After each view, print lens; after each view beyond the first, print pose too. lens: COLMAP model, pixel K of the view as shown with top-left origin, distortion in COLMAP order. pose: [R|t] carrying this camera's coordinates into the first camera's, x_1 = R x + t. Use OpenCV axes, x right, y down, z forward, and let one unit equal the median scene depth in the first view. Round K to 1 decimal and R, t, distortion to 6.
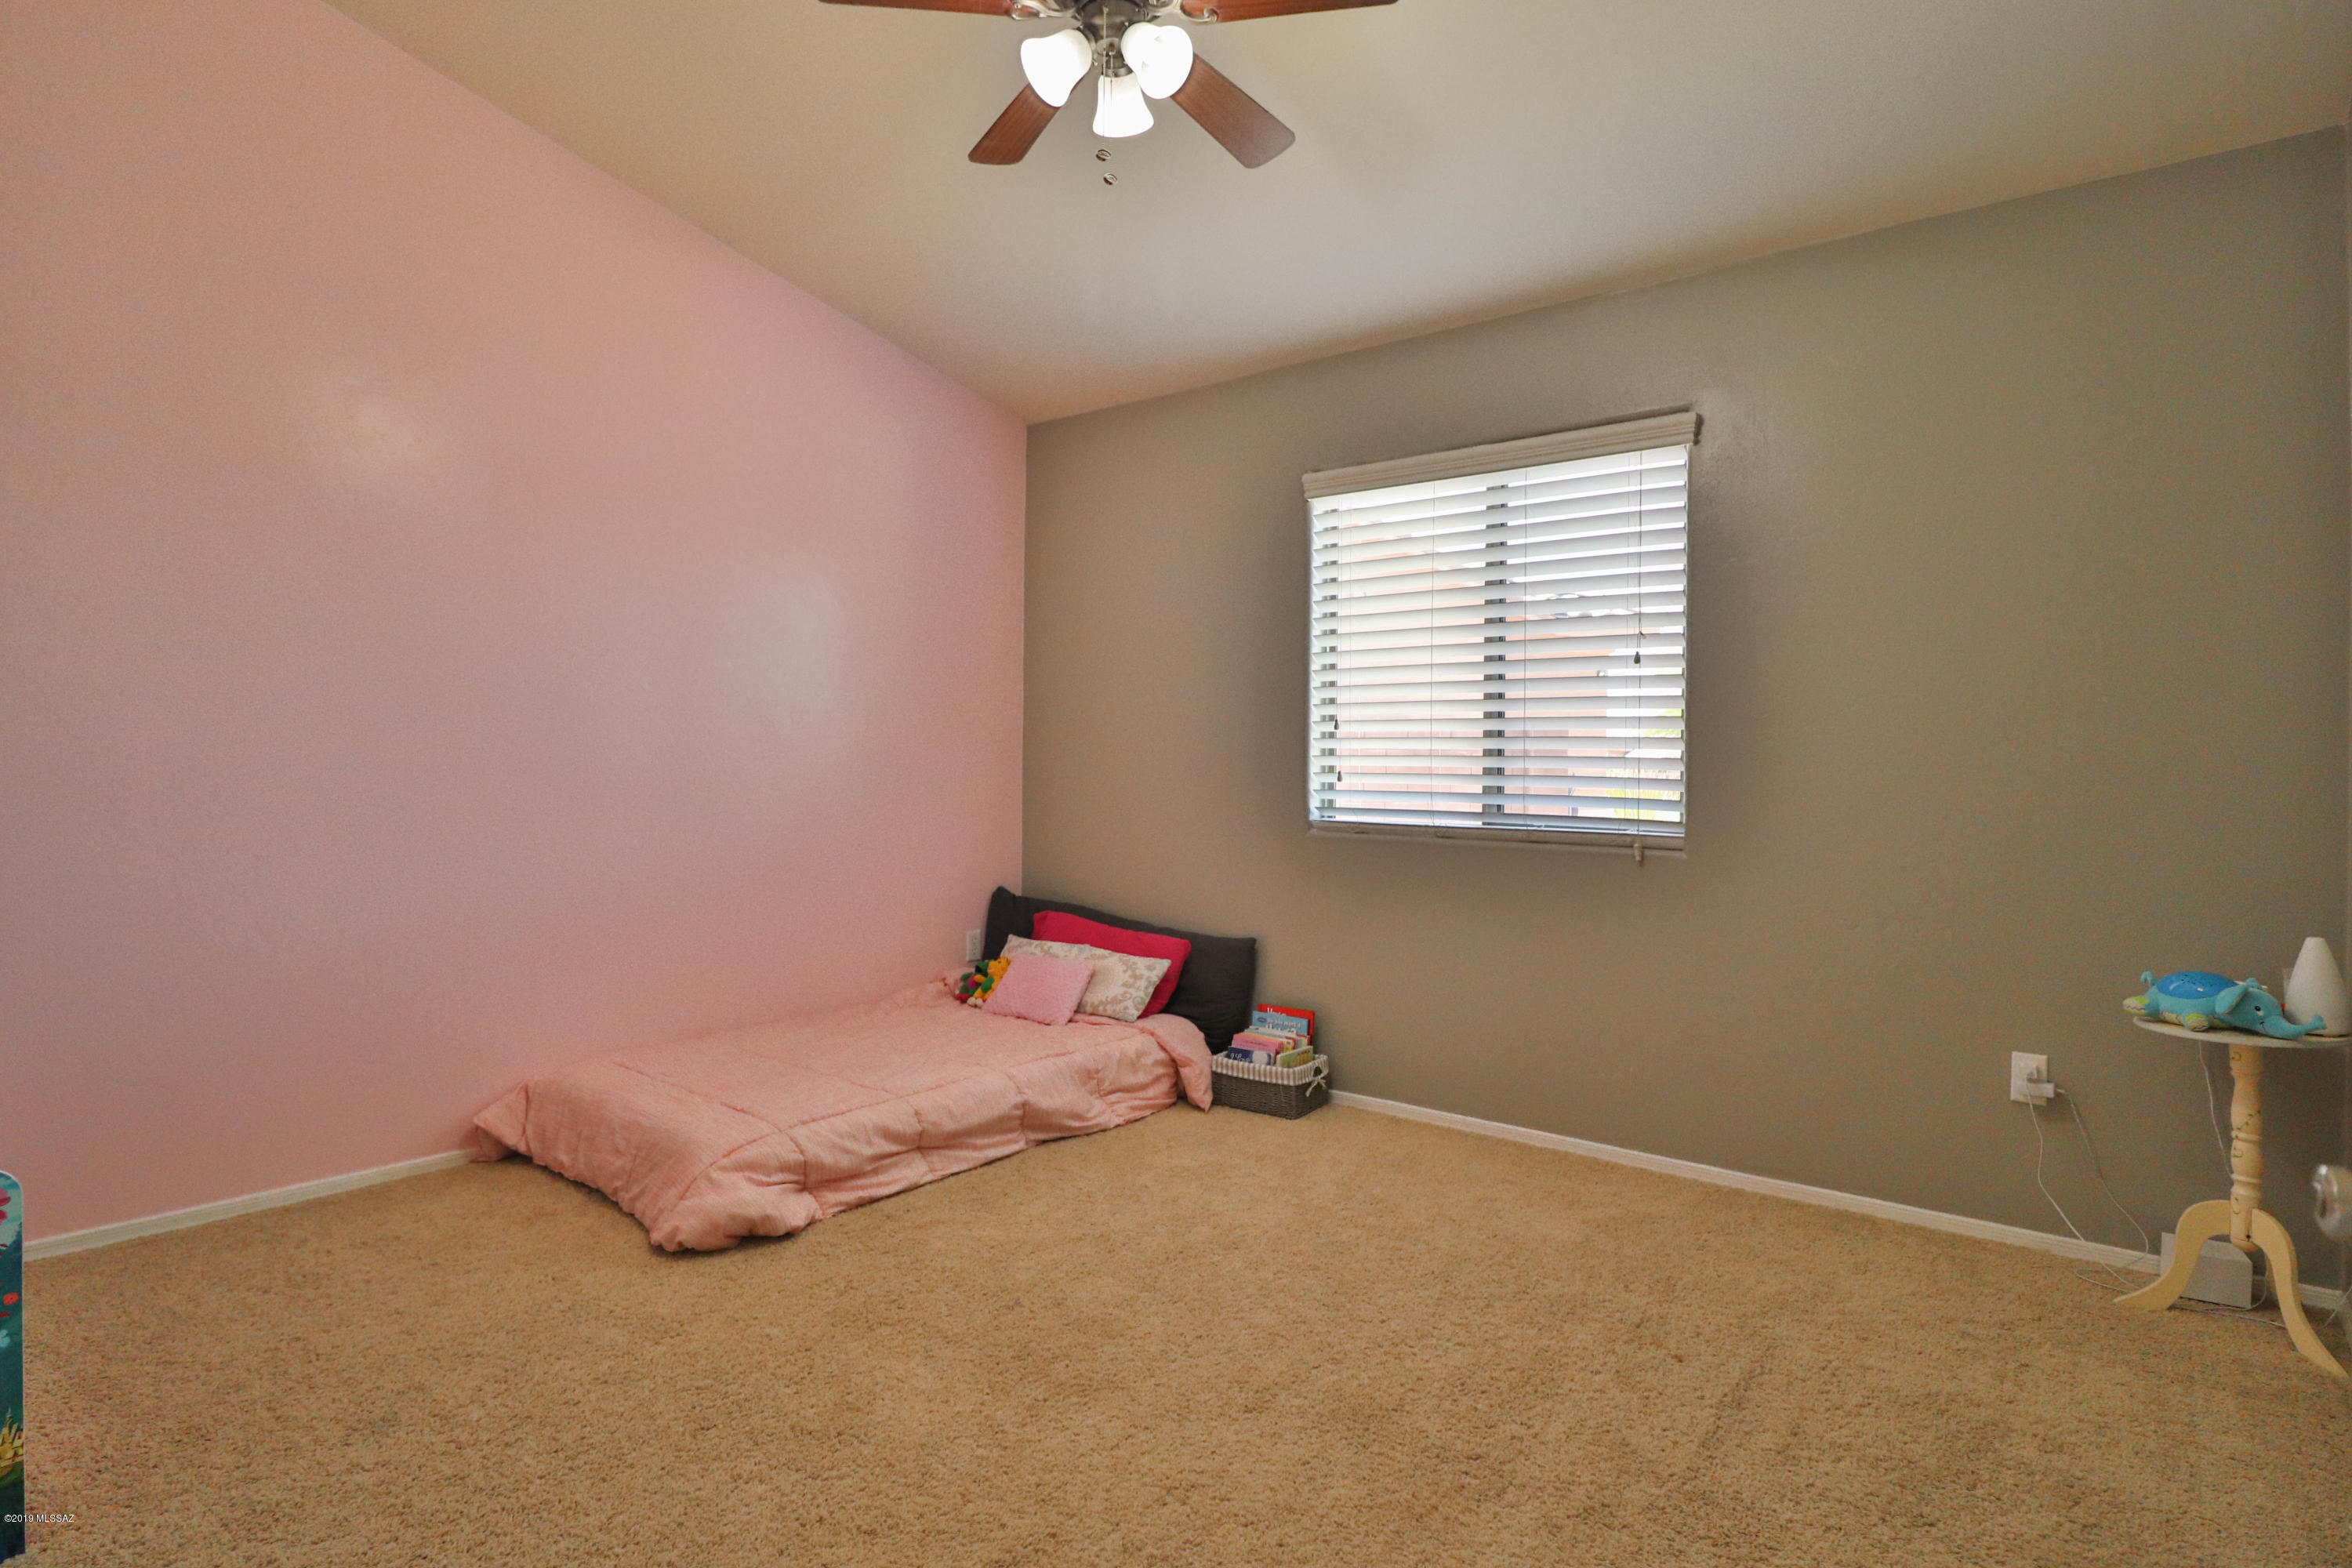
lens RADIAL K [[1211.1, 0, 1176.0], [0, 1211.1, 784.0], [0, 0, 1]] dist [0.002425, -0.012800]
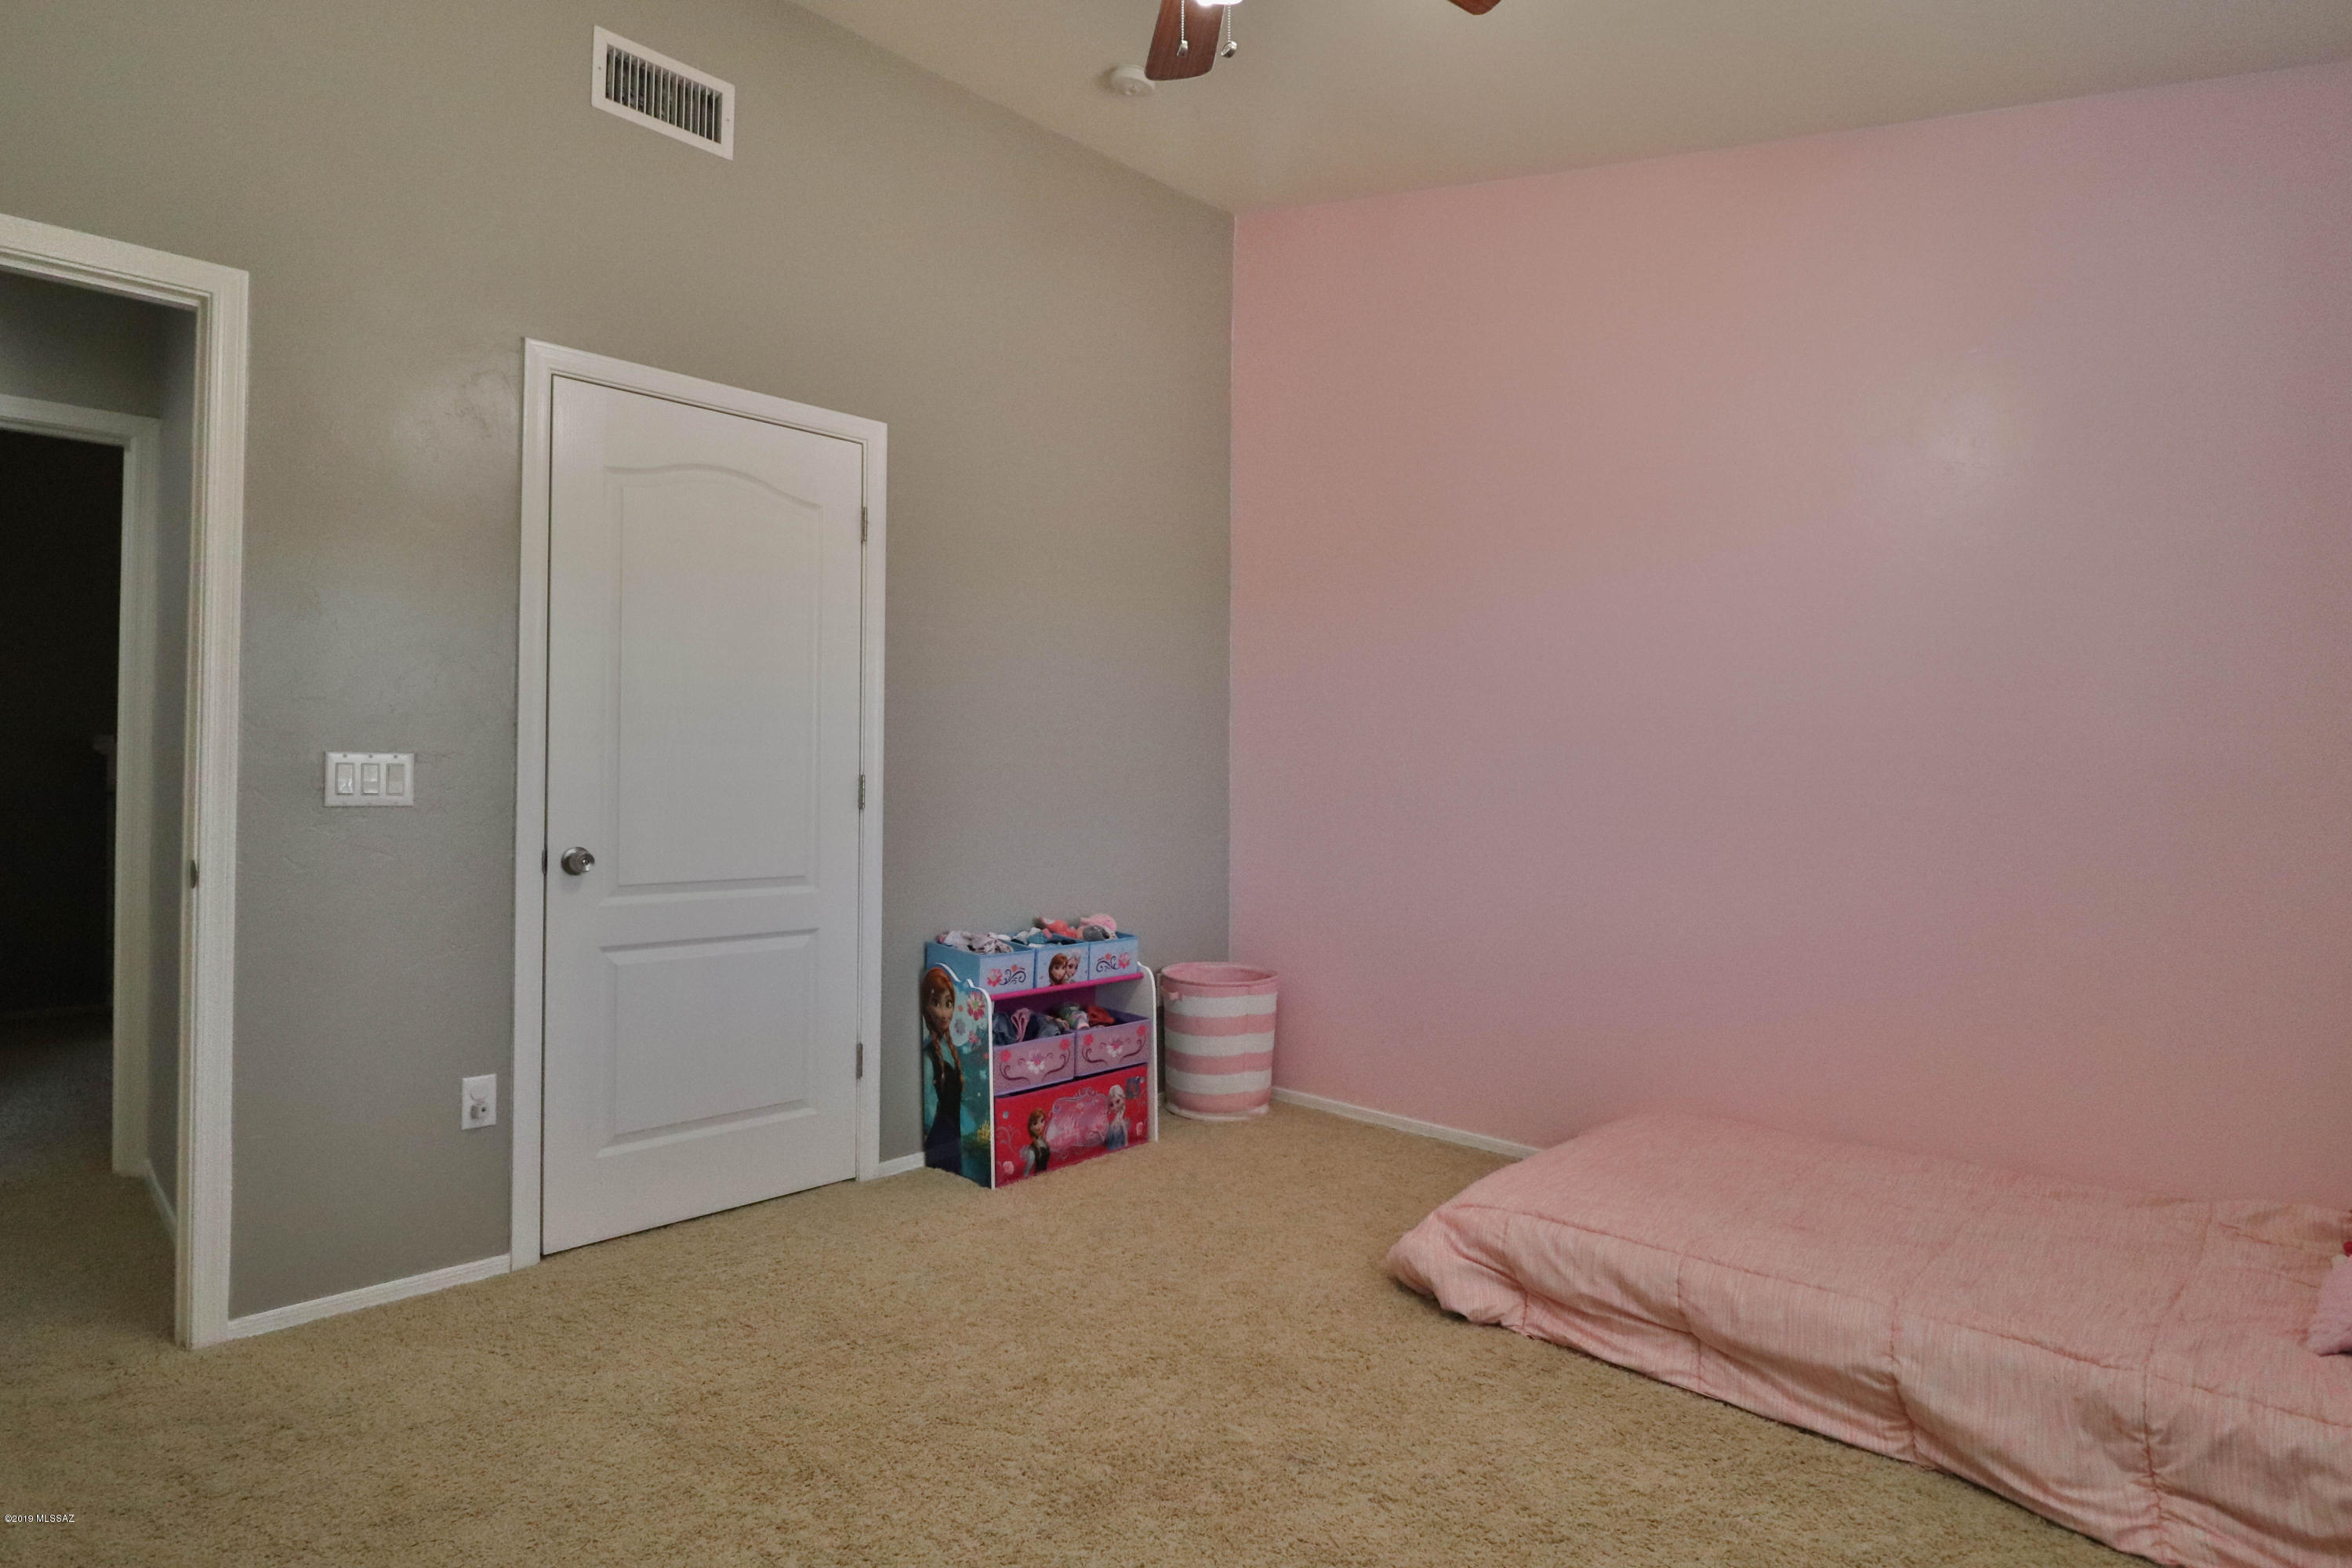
lens RADIAL K [[1211.1, 0, 1176.0], [0, 1211.1, 784.0], [0, 0, 1]] dist [0.002425, -0.012800]
pose [[-0.071198, -0.011786, -0.997393, 0.519957], [-0.034316, 0.999367, -0.009360, -0.005229], [0.996872, 0.033560, -0.071557, 0.740854]]
